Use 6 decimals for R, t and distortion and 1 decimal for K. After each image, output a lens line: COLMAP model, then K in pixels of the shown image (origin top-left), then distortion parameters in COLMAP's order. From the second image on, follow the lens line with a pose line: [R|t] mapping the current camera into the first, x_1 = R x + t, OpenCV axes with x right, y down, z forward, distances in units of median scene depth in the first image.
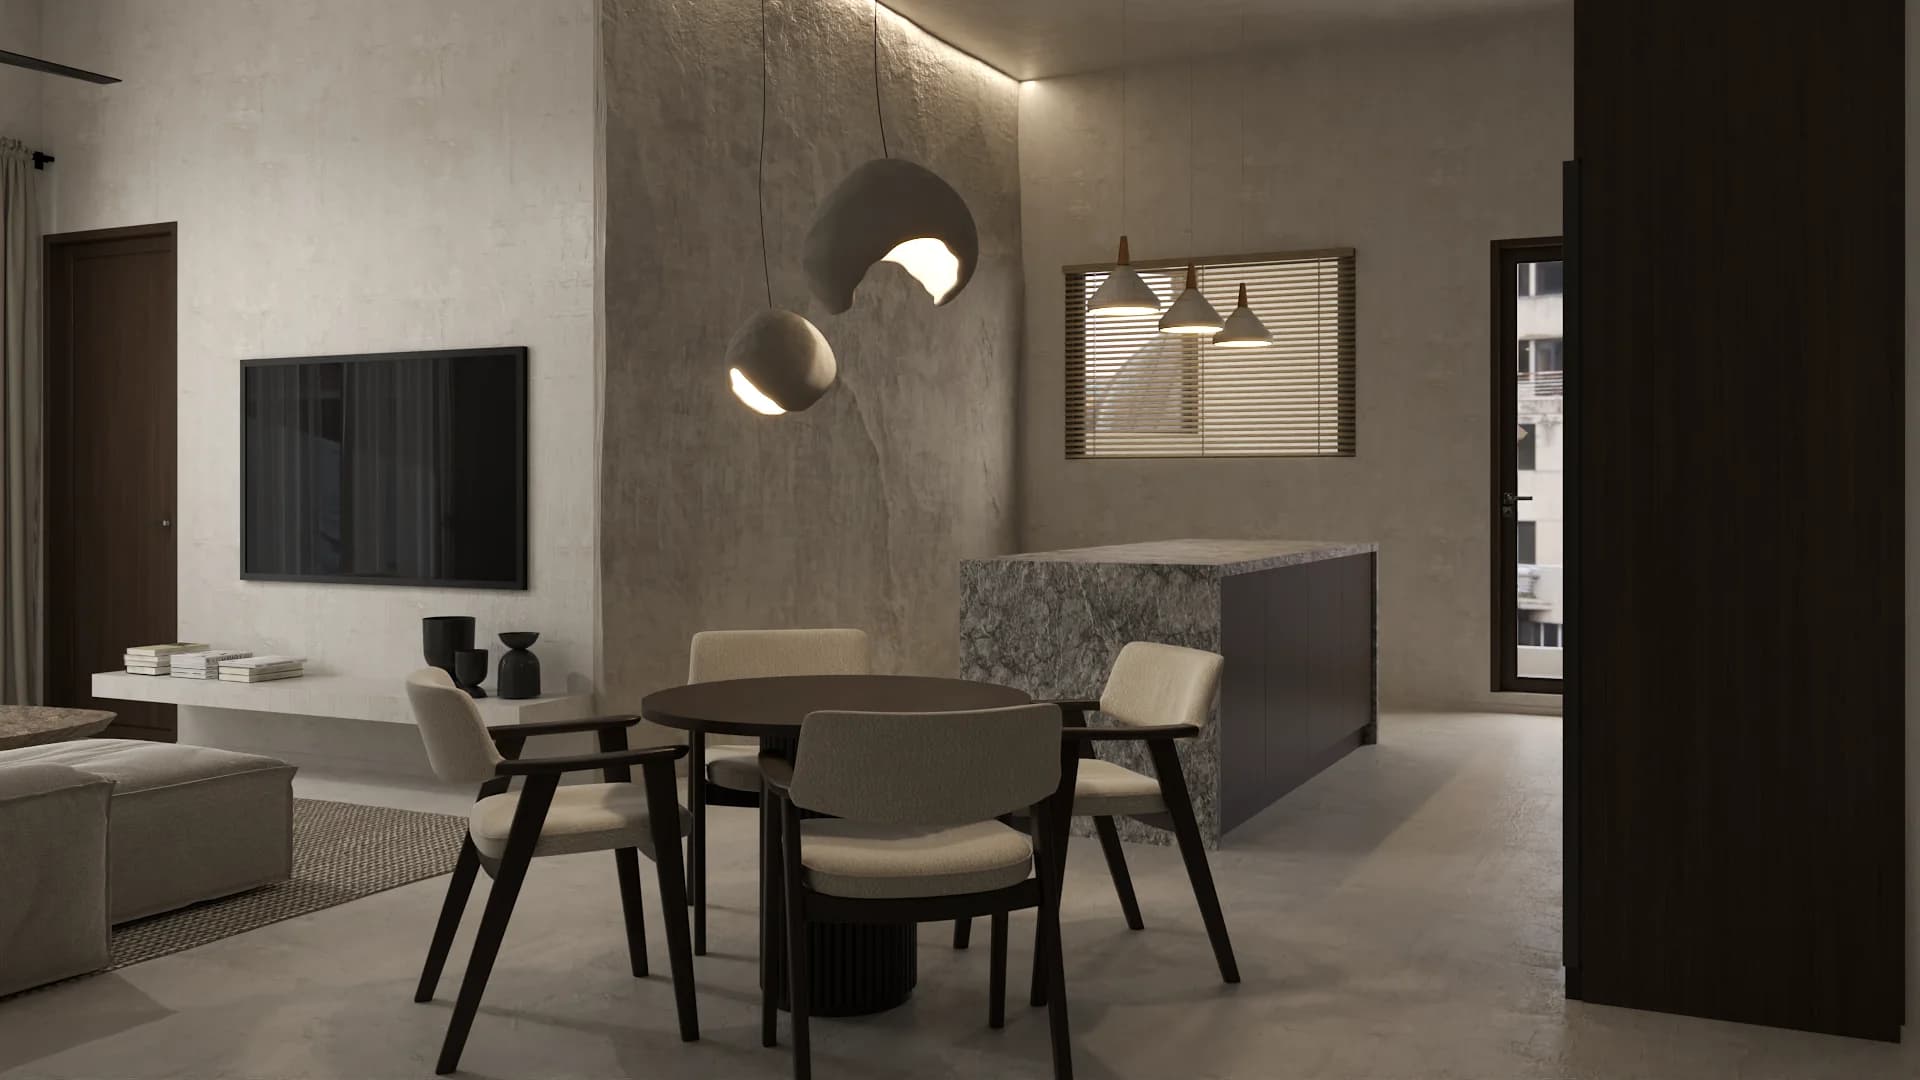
lens RADIAL K [[1612.0, 0, 968.3], [0, 1612.0, 498.4], [0, 0, 1]] dist [-0.018944, 0.011208]
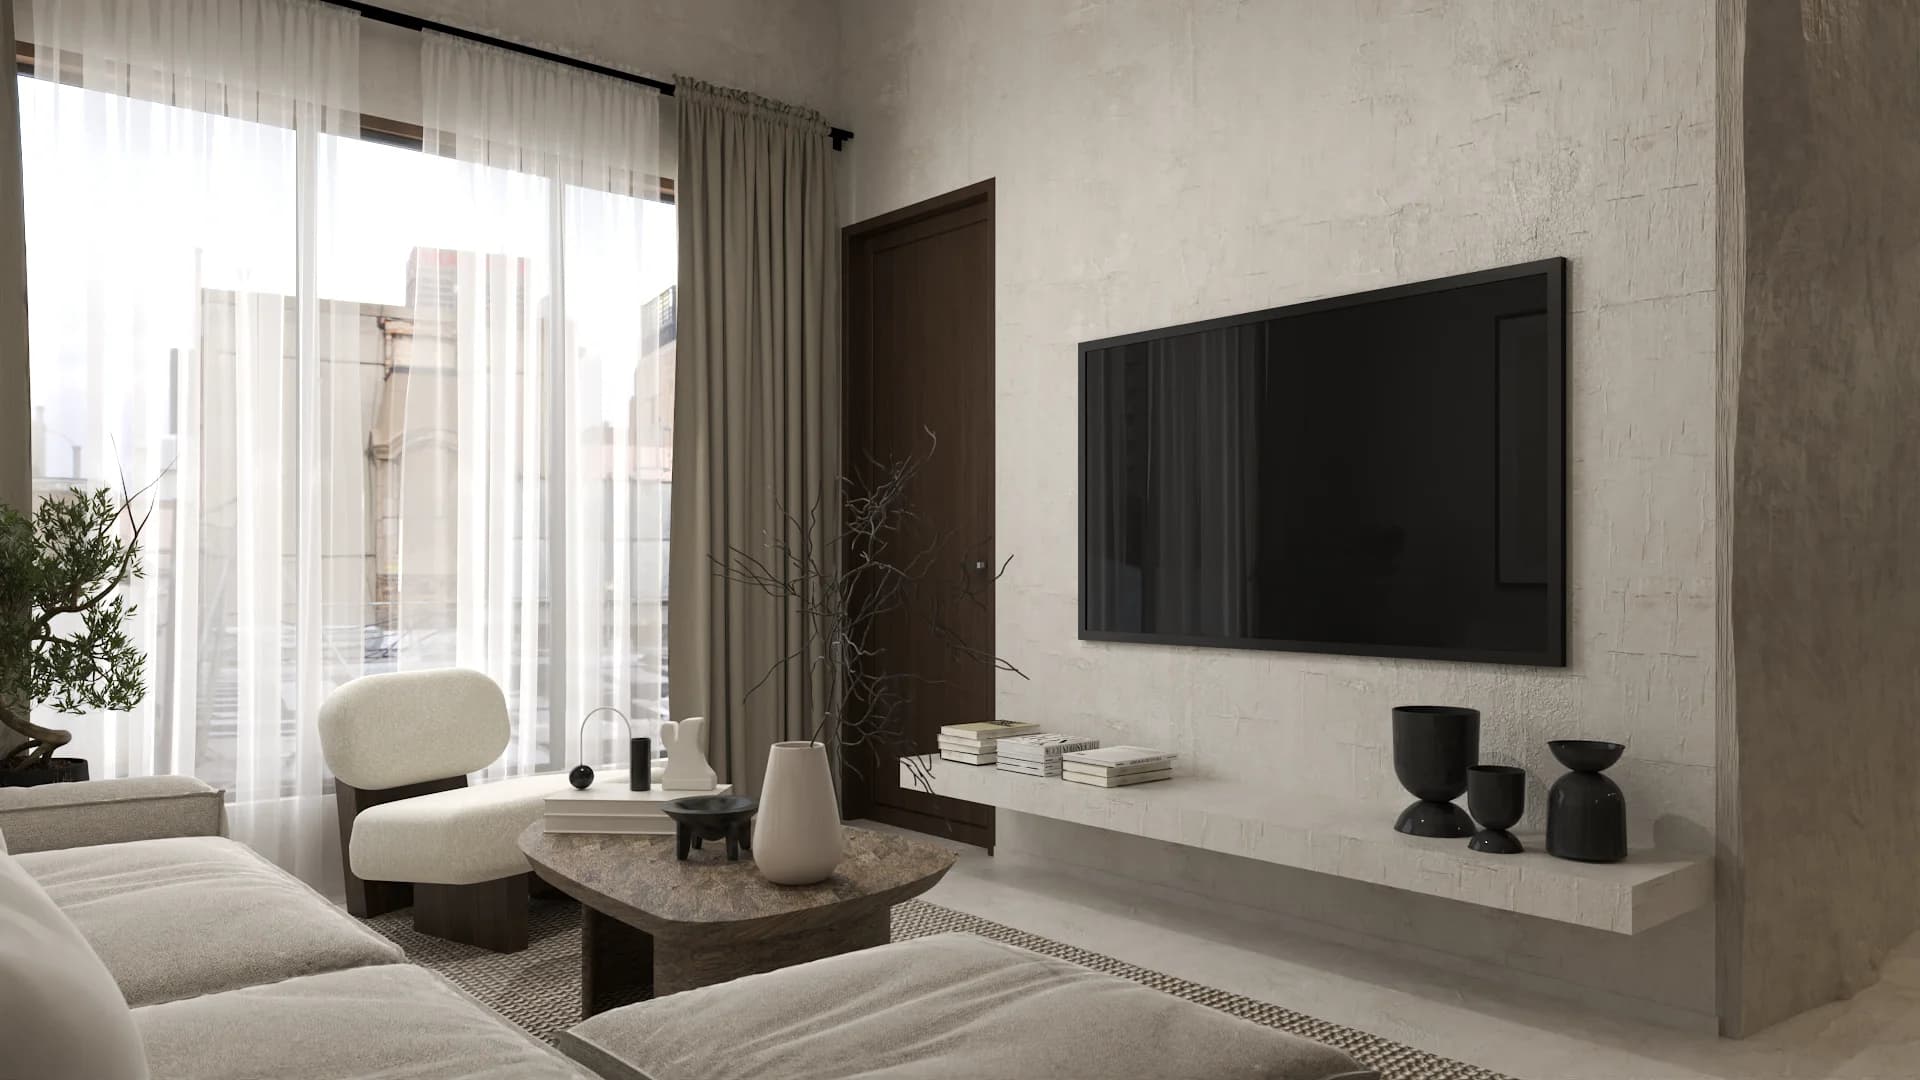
lens RADIAL K [[1381.9, 0, 960.5], [0, 1381.9, 545.4], [0, 0, 1]] dist [-0.008874, -0.005439]
pose [[0.911000, -0.008285, -0.412323, -0.247411], [0.000545, 0.999821, -0.018887, 0.019992], [0.412406, 0.016982, 0.910842, 0.408779]]
